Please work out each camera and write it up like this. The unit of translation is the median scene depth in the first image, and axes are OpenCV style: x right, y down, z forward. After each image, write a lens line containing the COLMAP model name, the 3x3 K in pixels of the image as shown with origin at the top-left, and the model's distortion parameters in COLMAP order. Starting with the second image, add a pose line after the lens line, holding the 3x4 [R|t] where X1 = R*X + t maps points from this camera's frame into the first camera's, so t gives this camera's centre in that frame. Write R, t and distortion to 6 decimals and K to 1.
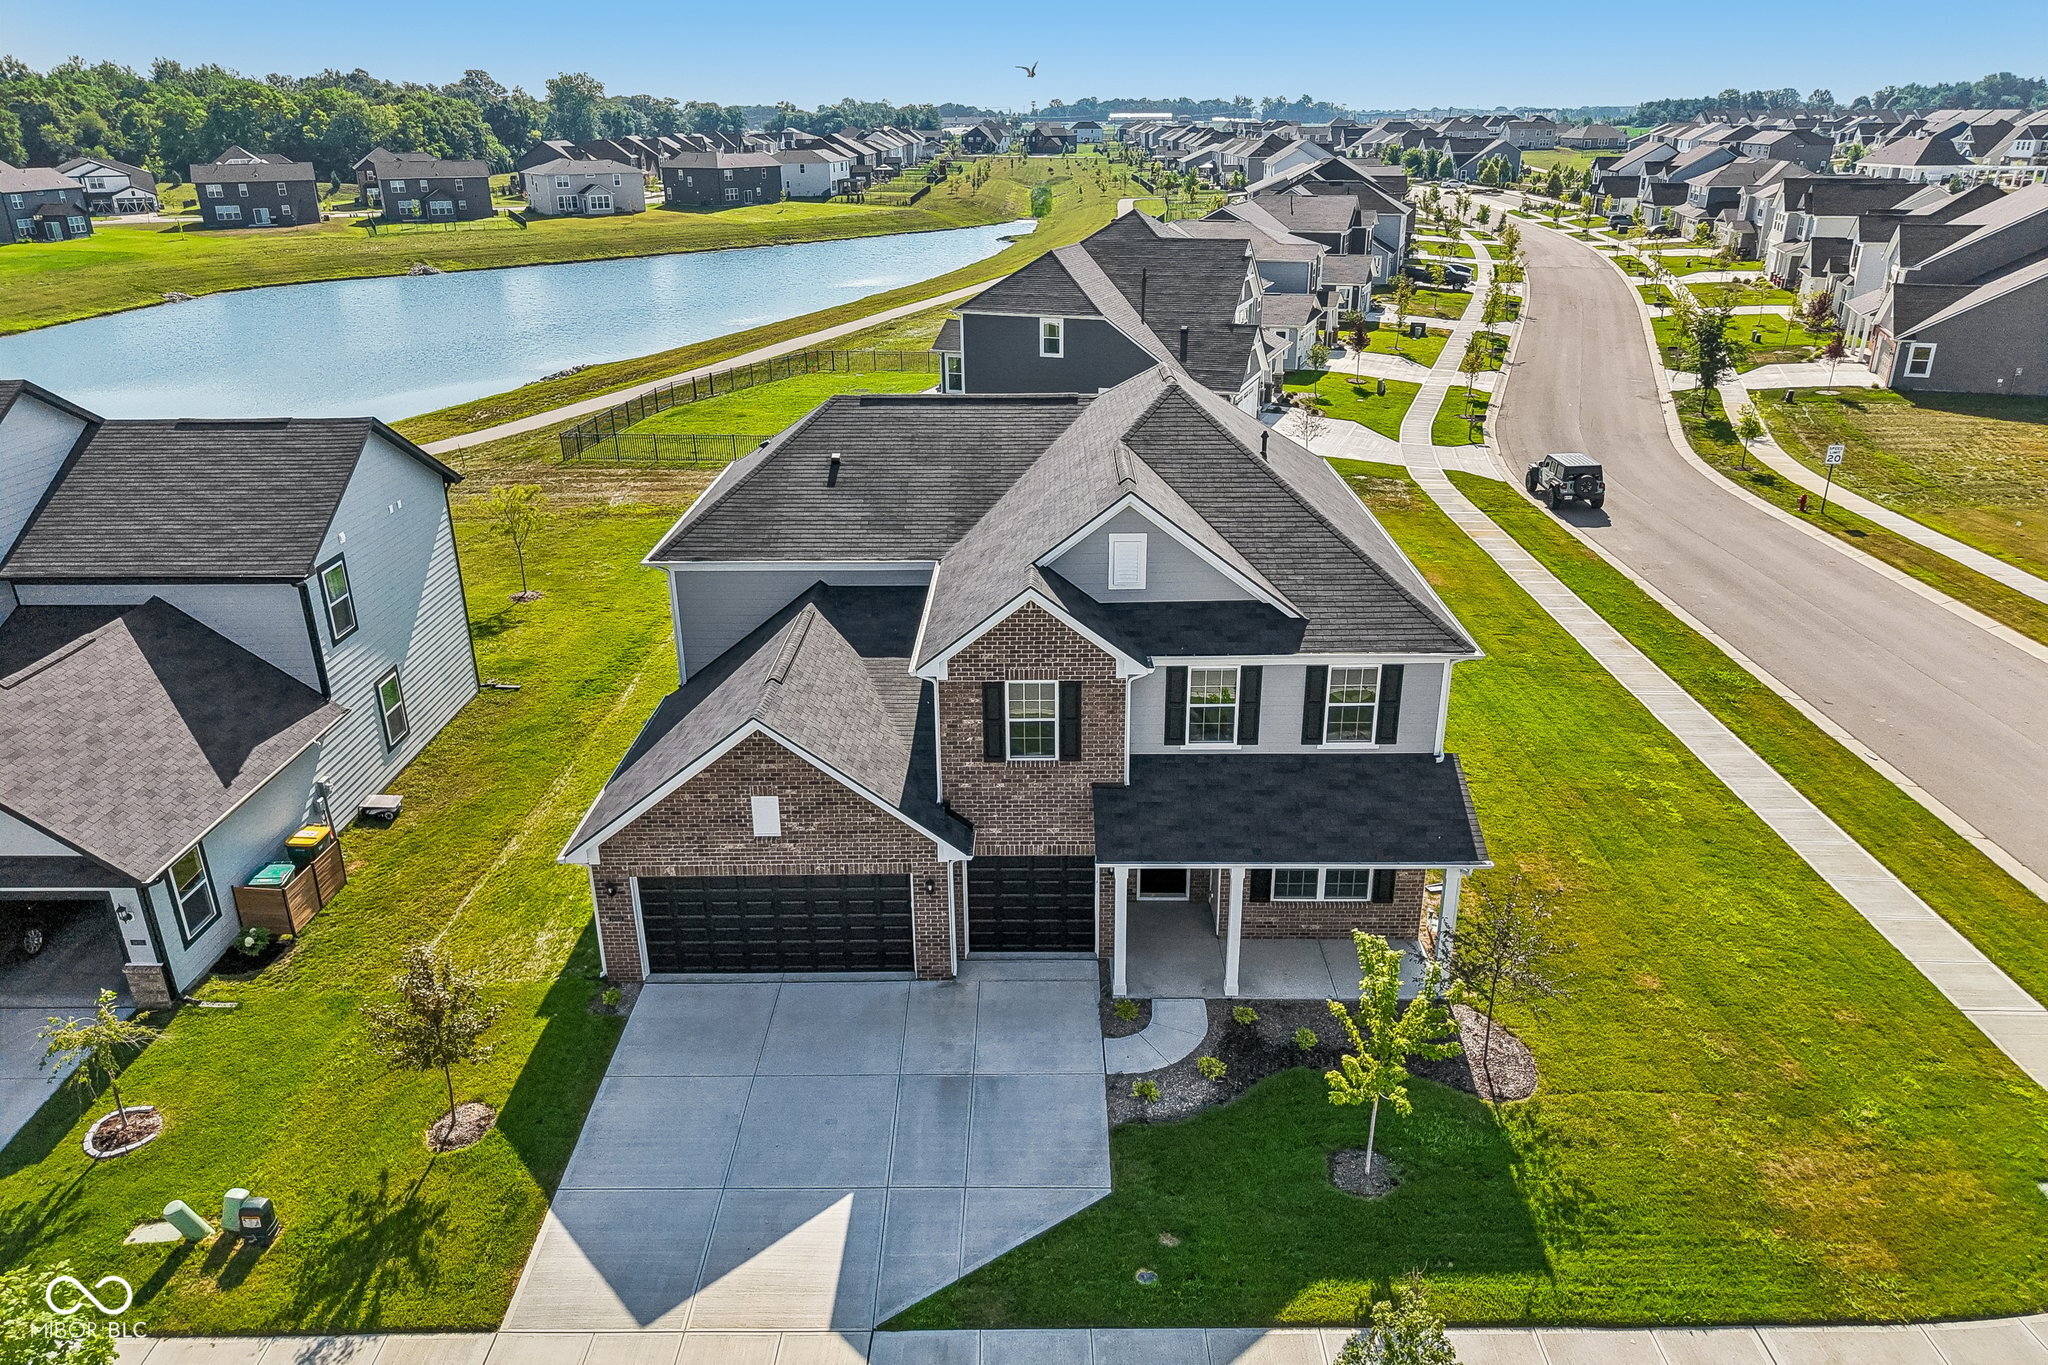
lens RADIAL K [[1371.3, 0, 1032.6], [0, 1371.3, 682.7], [0, 0, 1]] dist [0.022138, -0.023888]
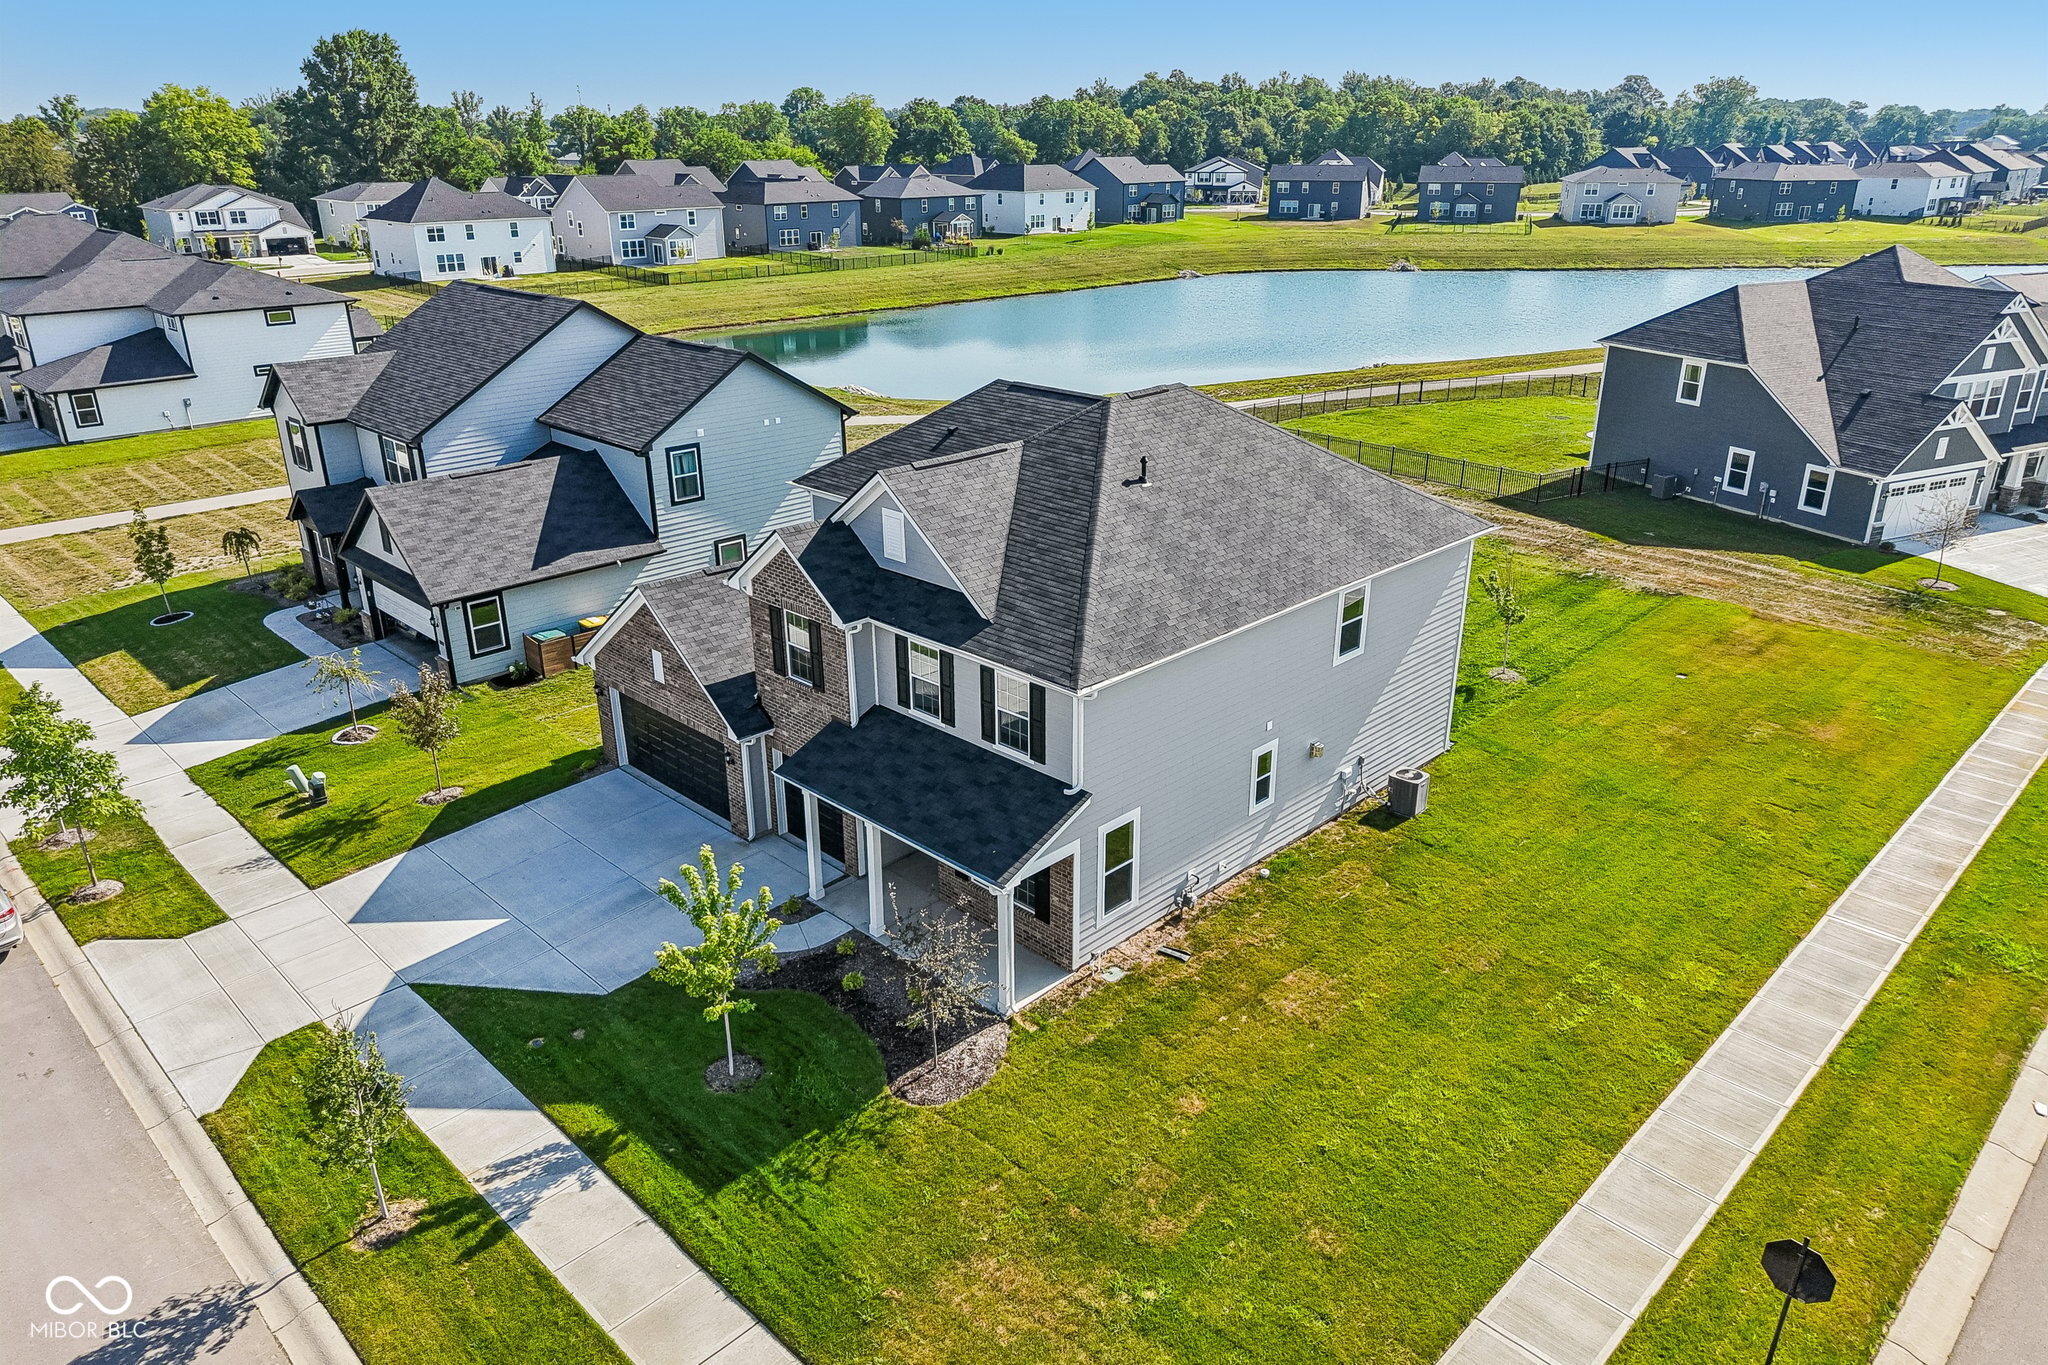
lens RADIAL K [[1371.3, 0, 1032.6], [0, 1371.3, 682.7], [0, 0, 1]] dist [0.022138, -0.023888]
pose [[0.716657, 0.266460, -0.644517, 0.891248], [-0.268272, 0.958355, 0.097910, -0.110314], [0.643765, 0.102738, 0.758295, 0.223477]]
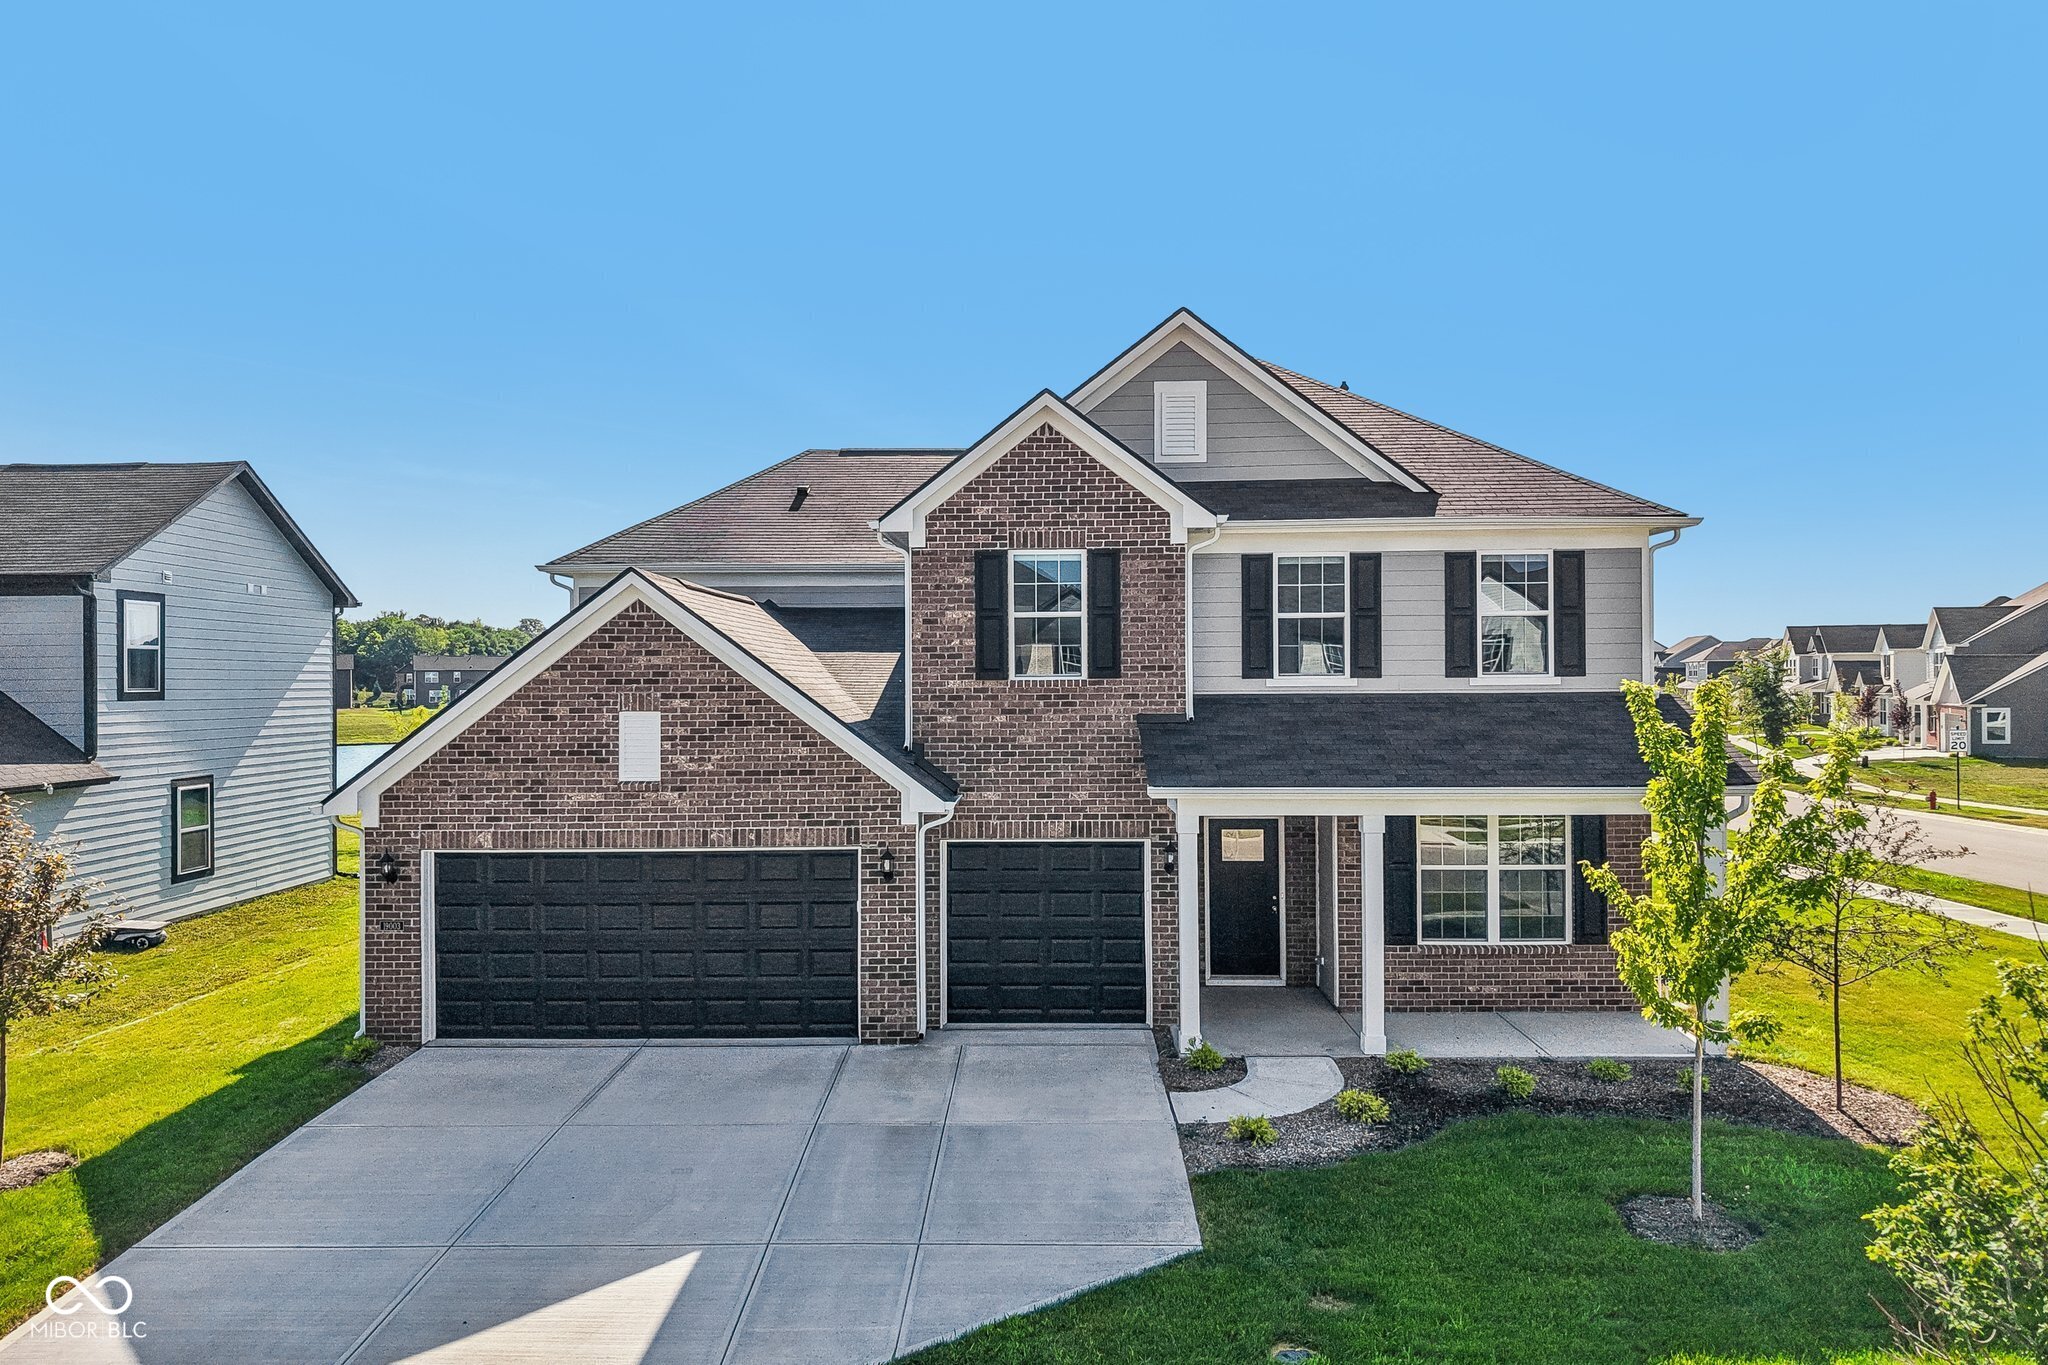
lens RADIAL K [[1381.2, 0, 1032.0], [0, 1381.2, 688.6], [0, 0, 1]] dist [0.004671, -0.002021]
pose [[0.999960, 0.002886, -0.008476, -0.002191], [-0.005860, 0.926712, -0.375728, 0.307419], [0.006770, 0.375762, 0.926691, 0.369817]]
